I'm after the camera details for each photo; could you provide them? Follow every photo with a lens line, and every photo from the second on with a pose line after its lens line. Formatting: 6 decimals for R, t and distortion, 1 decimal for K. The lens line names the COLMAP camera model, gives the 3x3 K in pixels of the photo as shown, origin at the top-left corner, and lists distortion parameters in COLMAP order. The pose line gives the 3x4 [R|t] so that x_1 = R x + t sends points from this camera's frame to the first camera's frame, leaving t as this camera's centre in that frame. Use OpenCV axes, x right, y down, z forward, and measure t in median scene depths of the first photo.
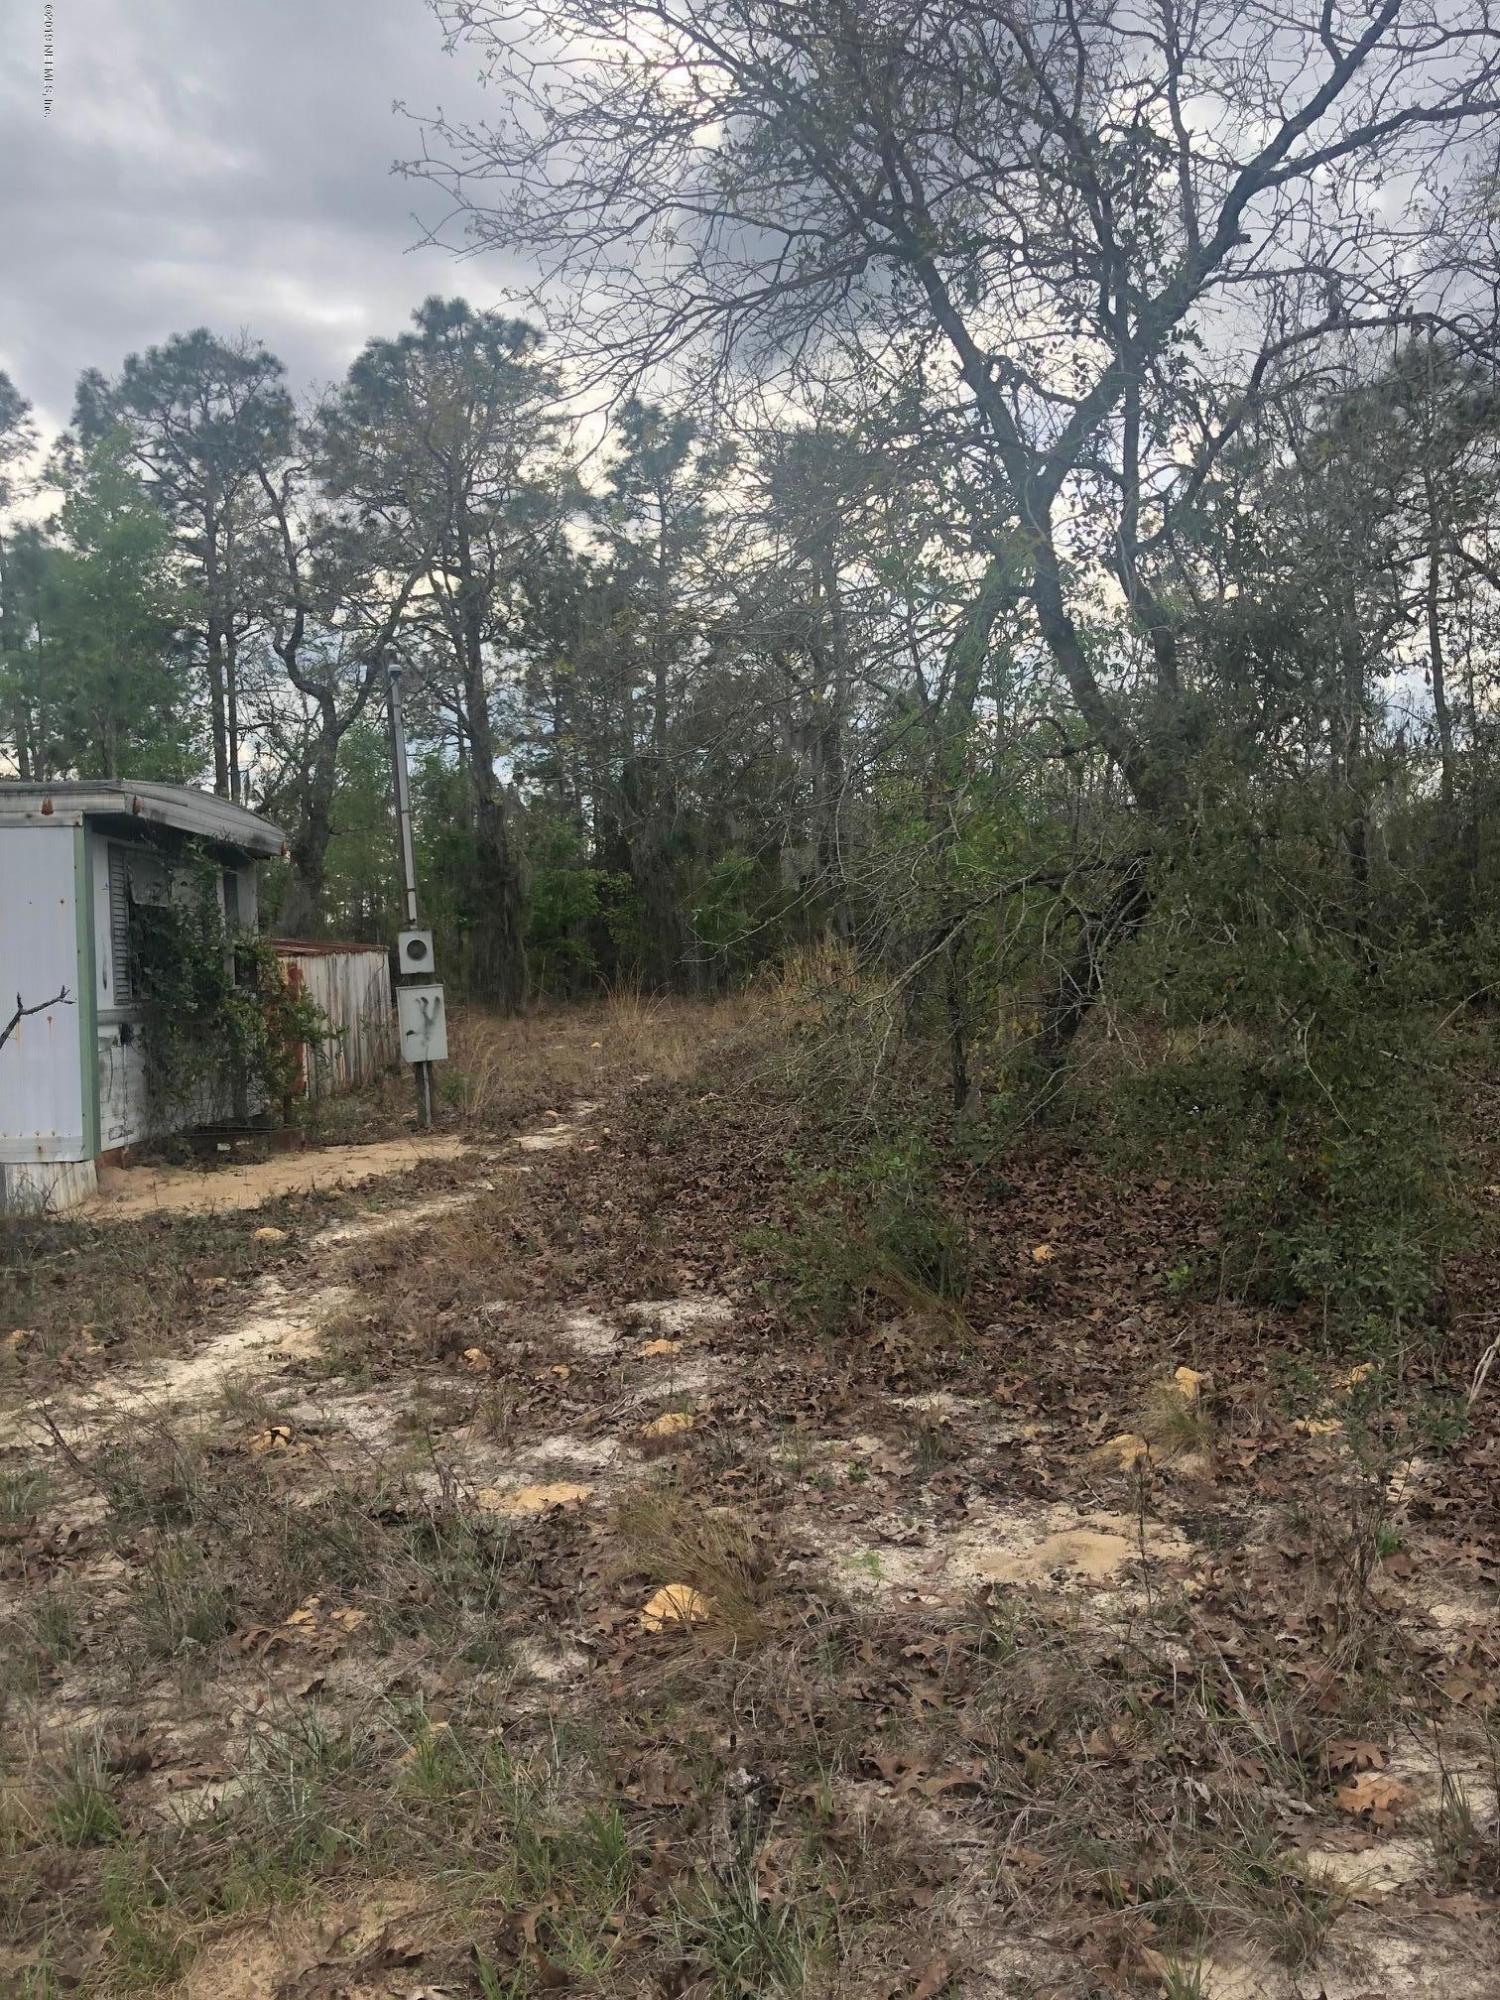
lens RADIAL K [[1603.2, 0, 750.0], [0, 1603.2, 1000.0], [0, 0, 1]] dist [0.135277, -0.304351]
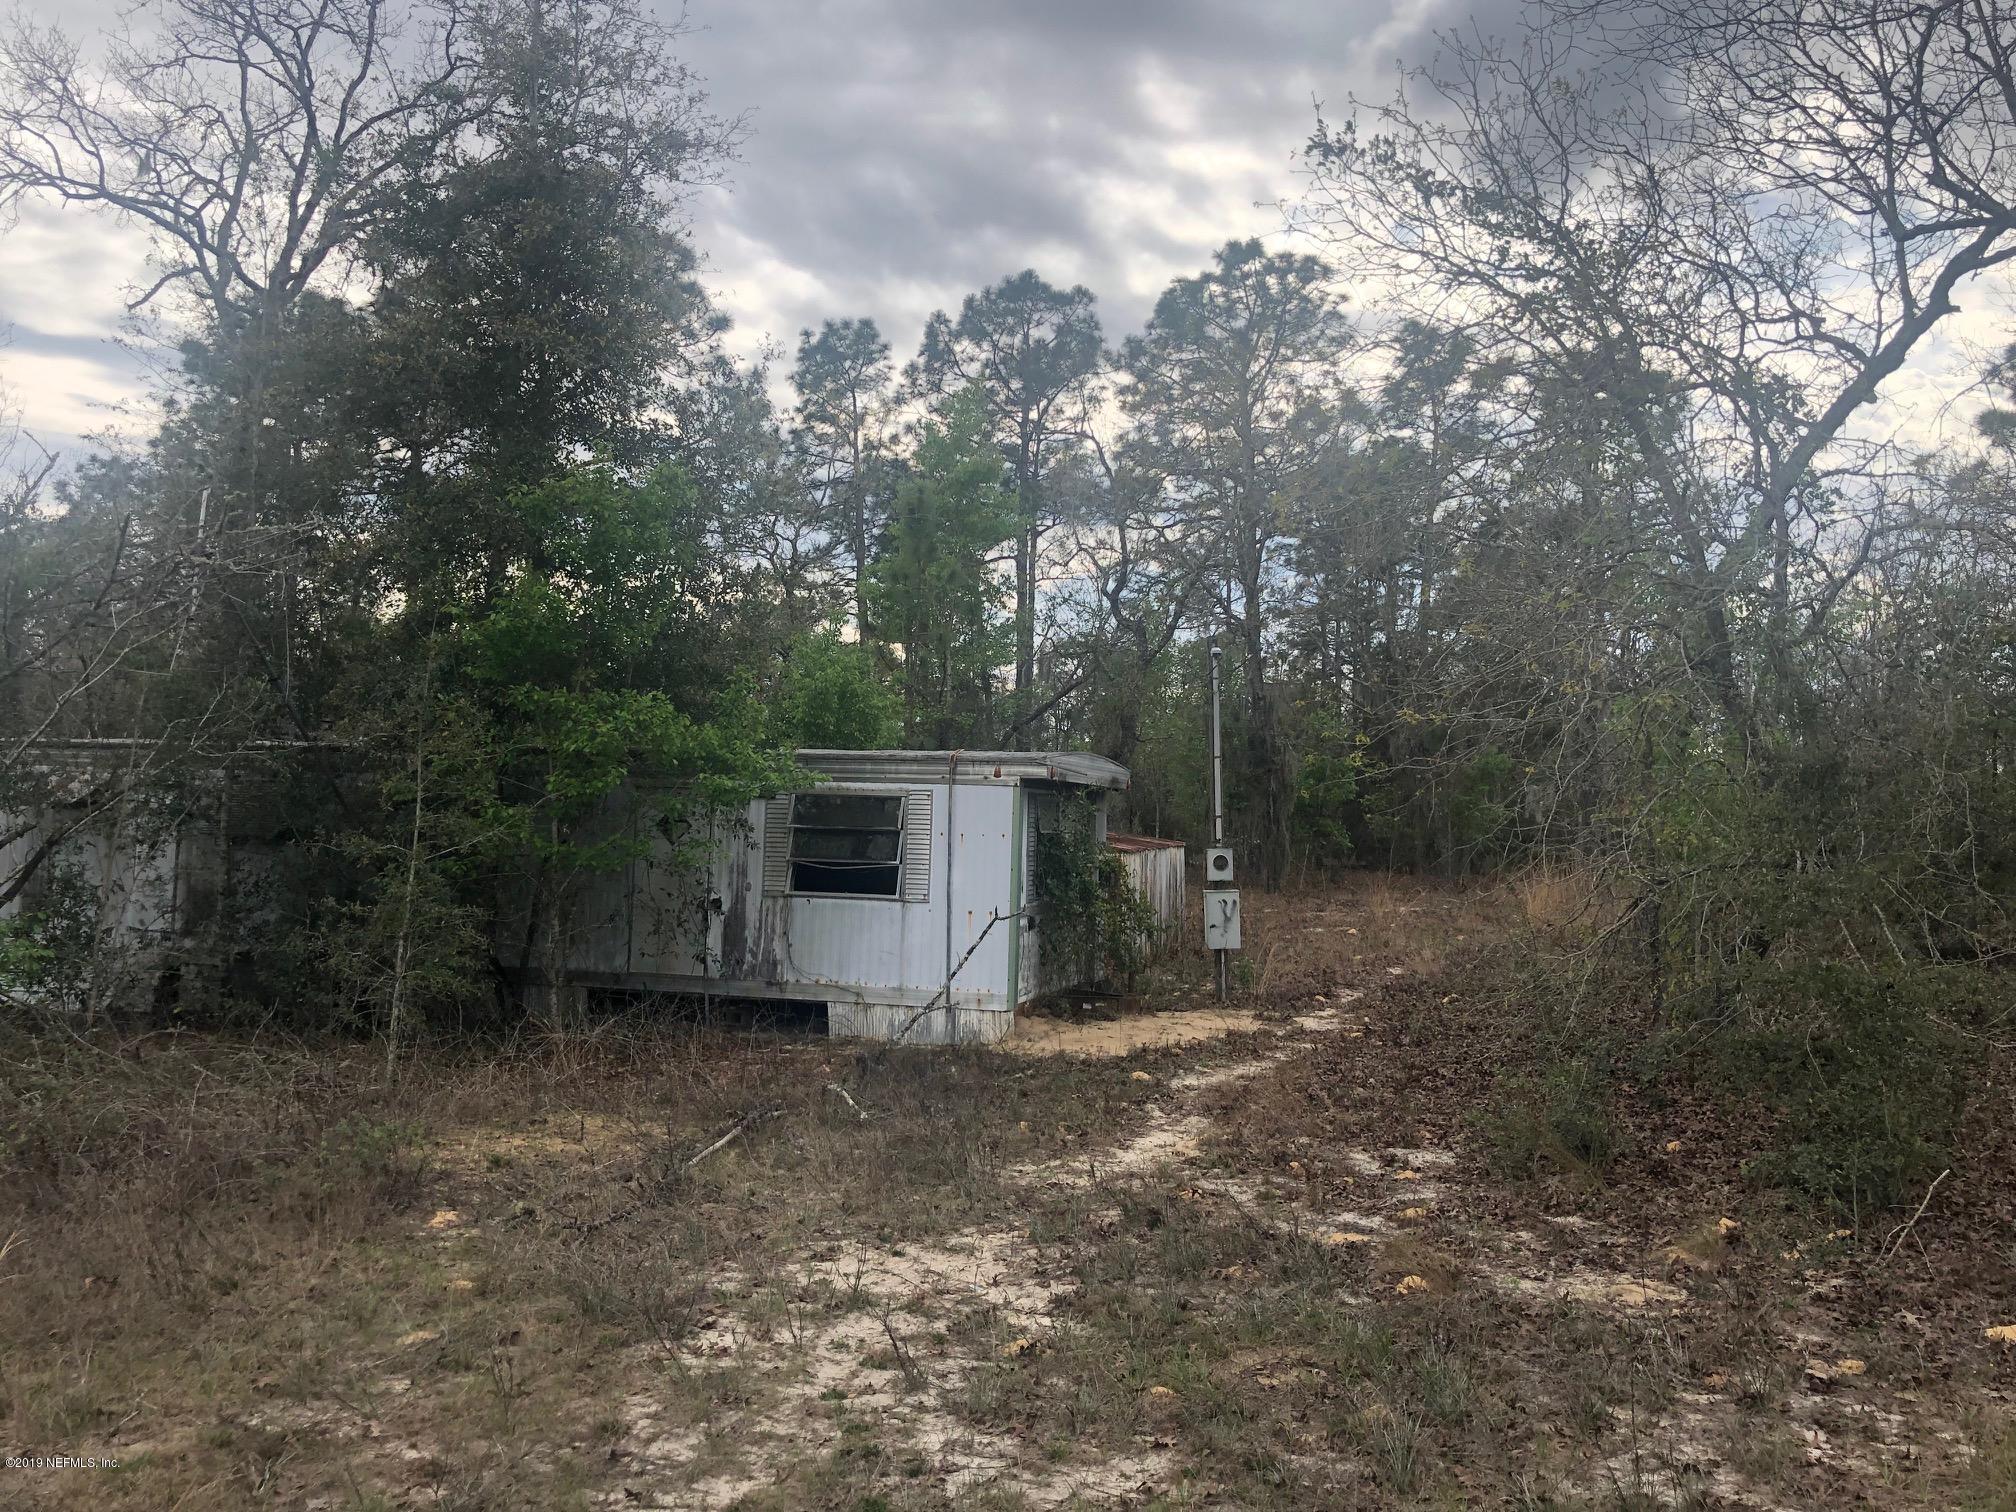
lens RADIAL K [[1616.0, 0, 1001.1], [0, 1616.0, 744.3], [0, 0, 1]] dist [0.135277, -0.304351]
pose [[0.953065, 0.035656, -0.300660, 0.019772], [-0.054458, 0.997034, -0.054389, -0.062346], [0.297828, 0.068210, 0.952179, -0.420170]]
